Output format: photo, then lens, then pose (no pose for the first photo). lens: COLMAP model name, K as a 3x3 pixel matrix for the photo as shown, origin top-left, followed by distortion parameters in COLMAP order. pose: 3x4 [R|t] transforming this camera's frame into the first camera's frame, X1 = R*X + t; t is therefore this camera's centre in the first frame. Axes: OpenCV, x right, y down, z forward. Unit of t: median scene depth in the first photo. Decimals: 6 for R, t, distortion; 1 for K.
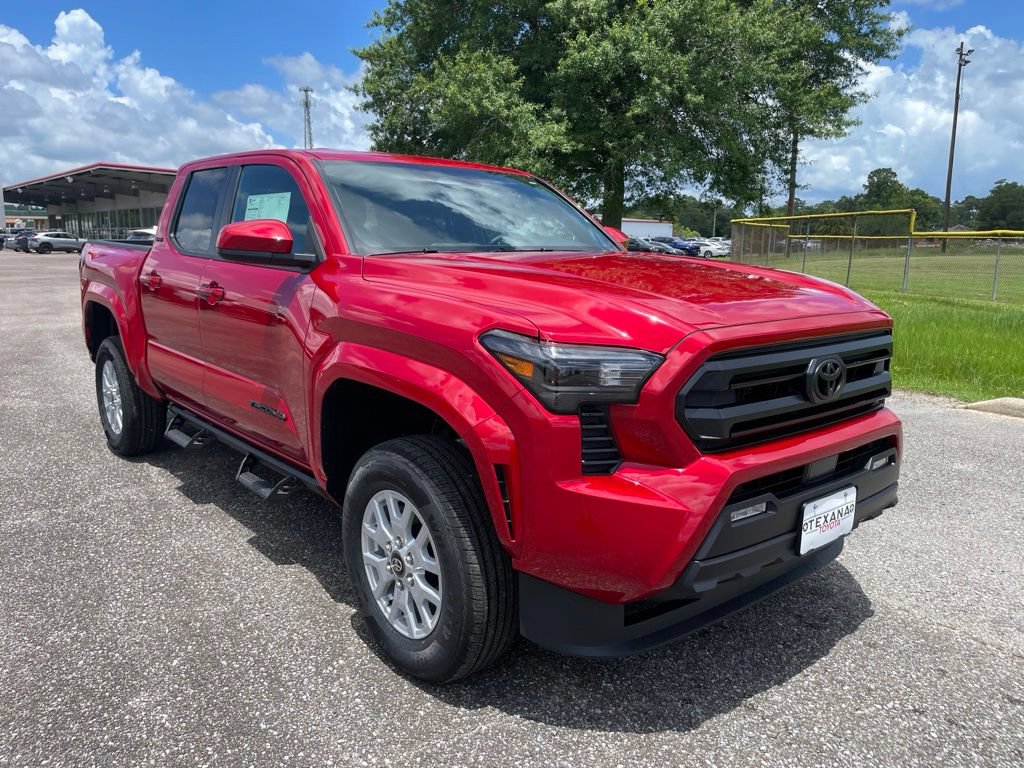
lens RADIAL K [[781.7, 0, 517.1], [0, 781.7, 371.8], [0, 0, 1]] dist [0.079732, -0.112631]
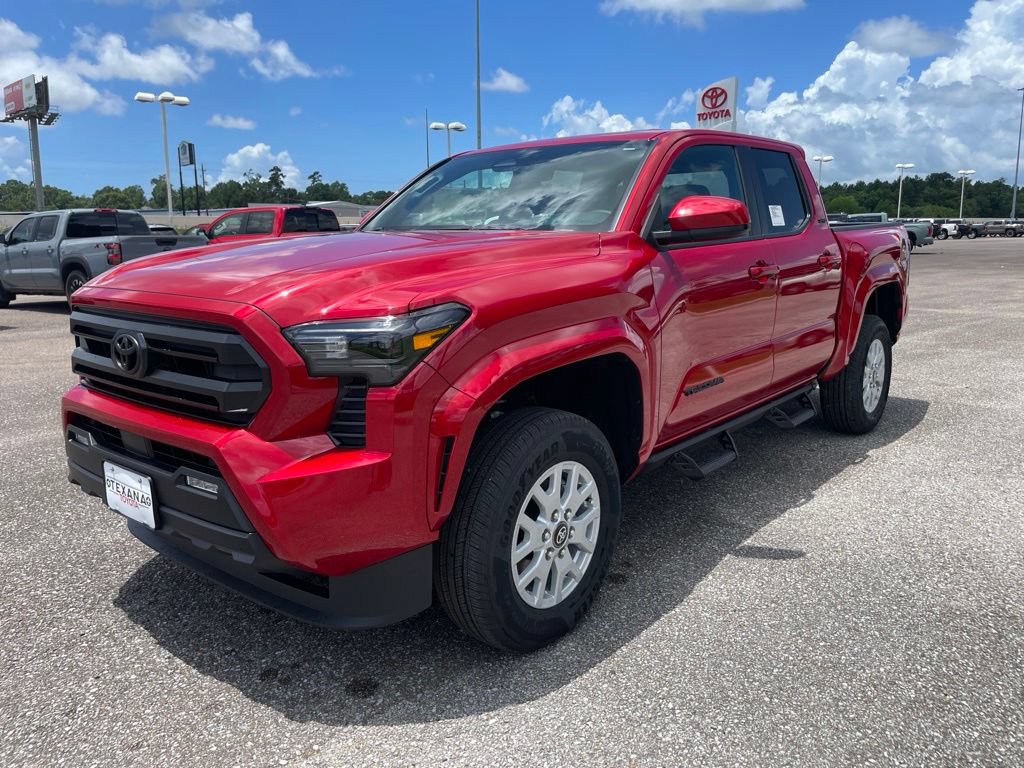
lens RADIAL K [[784.8, 0, 512.8], [0, 784.8, 362.6], [0, 0, 1]] dist [0.080497, -0.114866]
pose [[0.165464, 0.156385, -0.973738, 1.325386], [-0.153689, 0.979374, 0.131175, -0.170408], [0.974167, 0.127948, 0.186086, 1.172203]]
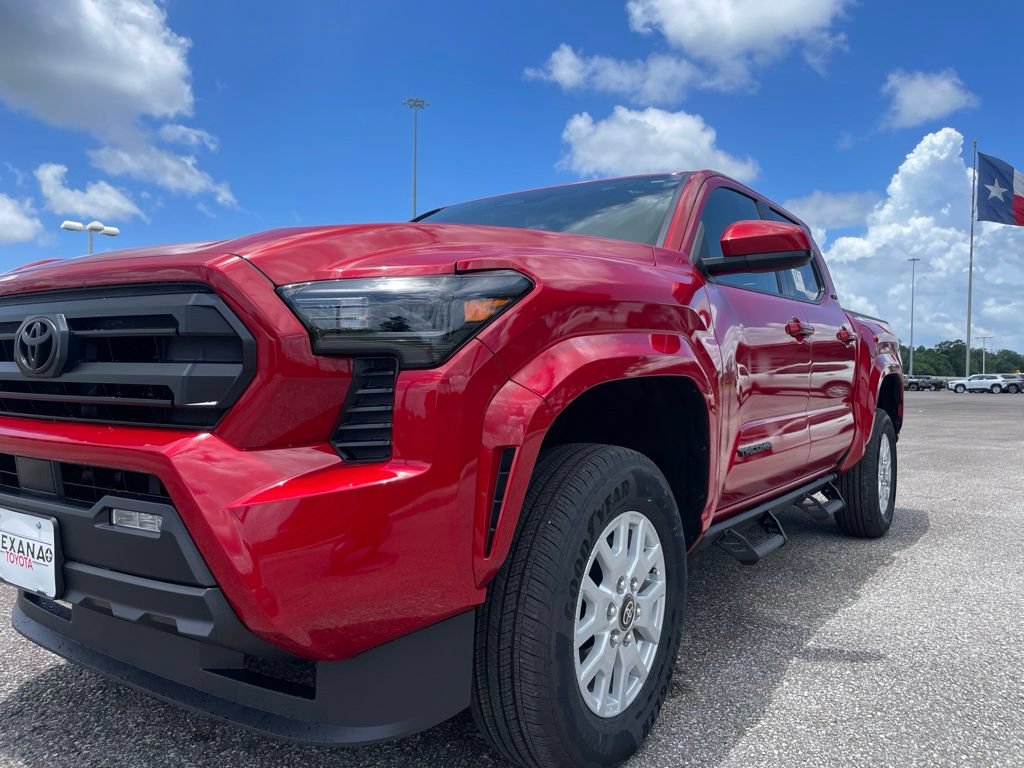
lens RADIAL K [[785.4, 0, 525.9], [0, 785.4, 379.5], [0, 0, 1]] dist [0.077238, -0.105947]
pose [[0.267082, 0.000646, -0.963674, 1.092518], [-0.171426, 0.984082, -0.046851, -0.001719], [0.948304, 0.177711, 0.262941, 1.120542]]
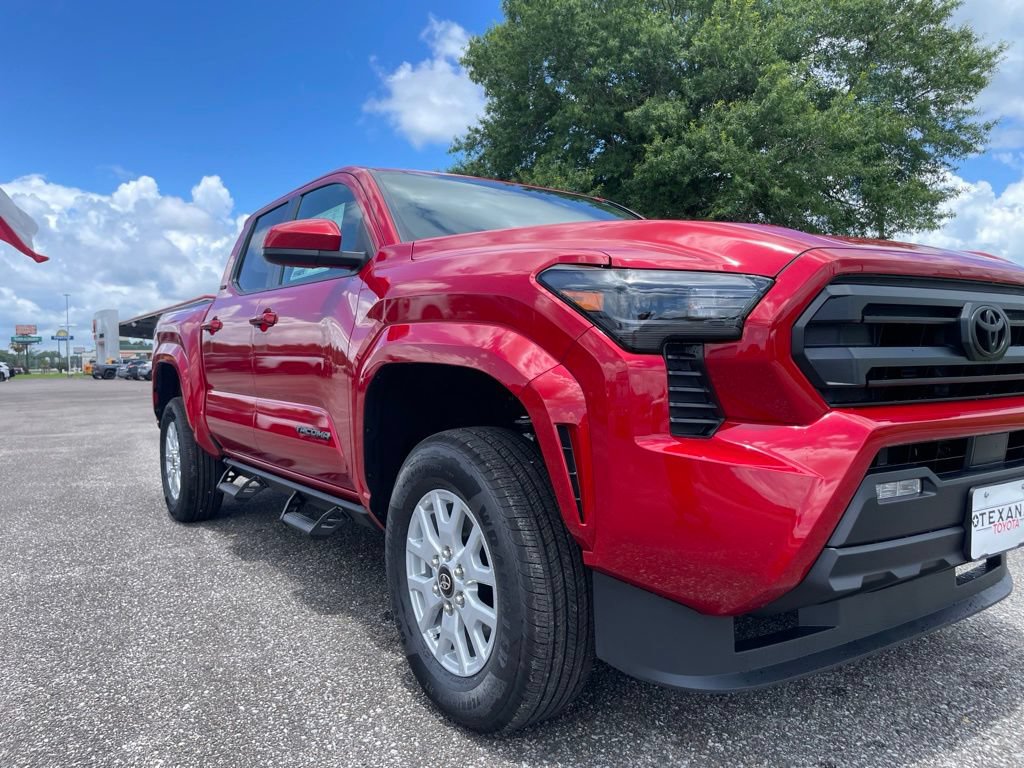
lens RADIAL K [[778.6, 0, 512.0], [0, 778.6, 384.0], [0, 0, 1]] dist [0.081256, -0.113820]
pose [[0.993681, -0.021739, -0.110114, 0.010619], [0.005422, 0.989216, -0.146364, 0.156529], [0.112108, 0.144842, 0.983083, 0.171430]]
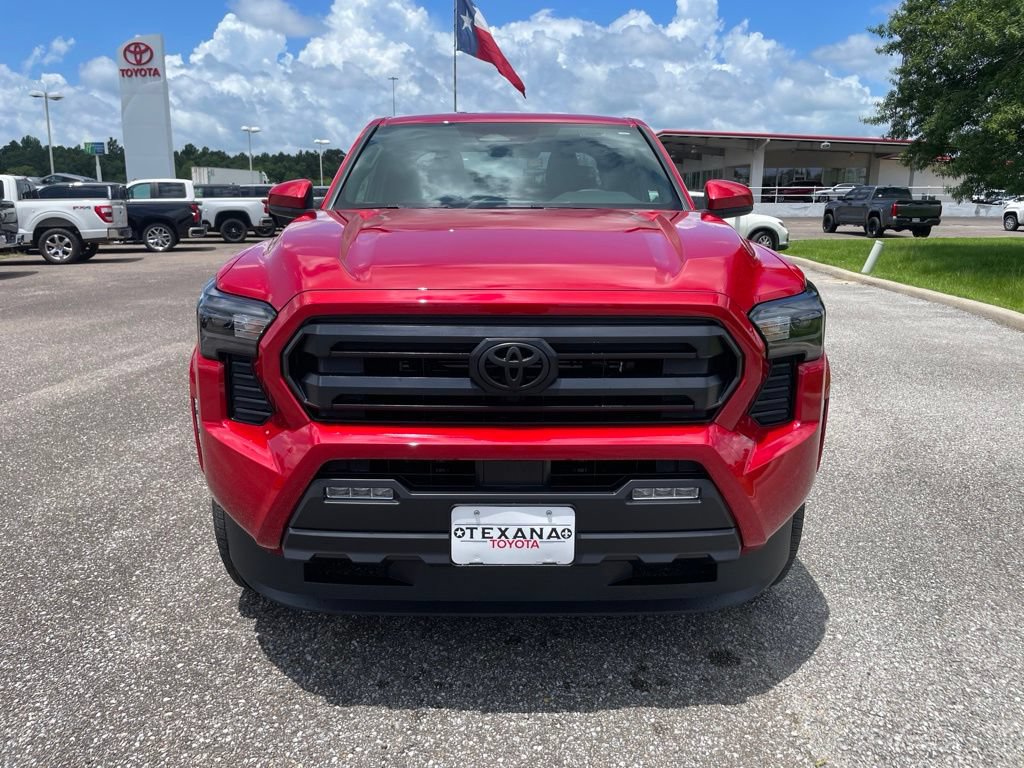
lens RADIAL K [[784.8, 0, 512.8], [0, 784.8, 362.6], [0, 0, 1]] dist [0.080497, -0.114866]
pose [[0.766860, 0.127692, -0.628983, 0.824003], [-0.104583, 0.991772, 0.073834, -0.049503], [0.633236, 0.009160, 0.773905, 0.333548]]
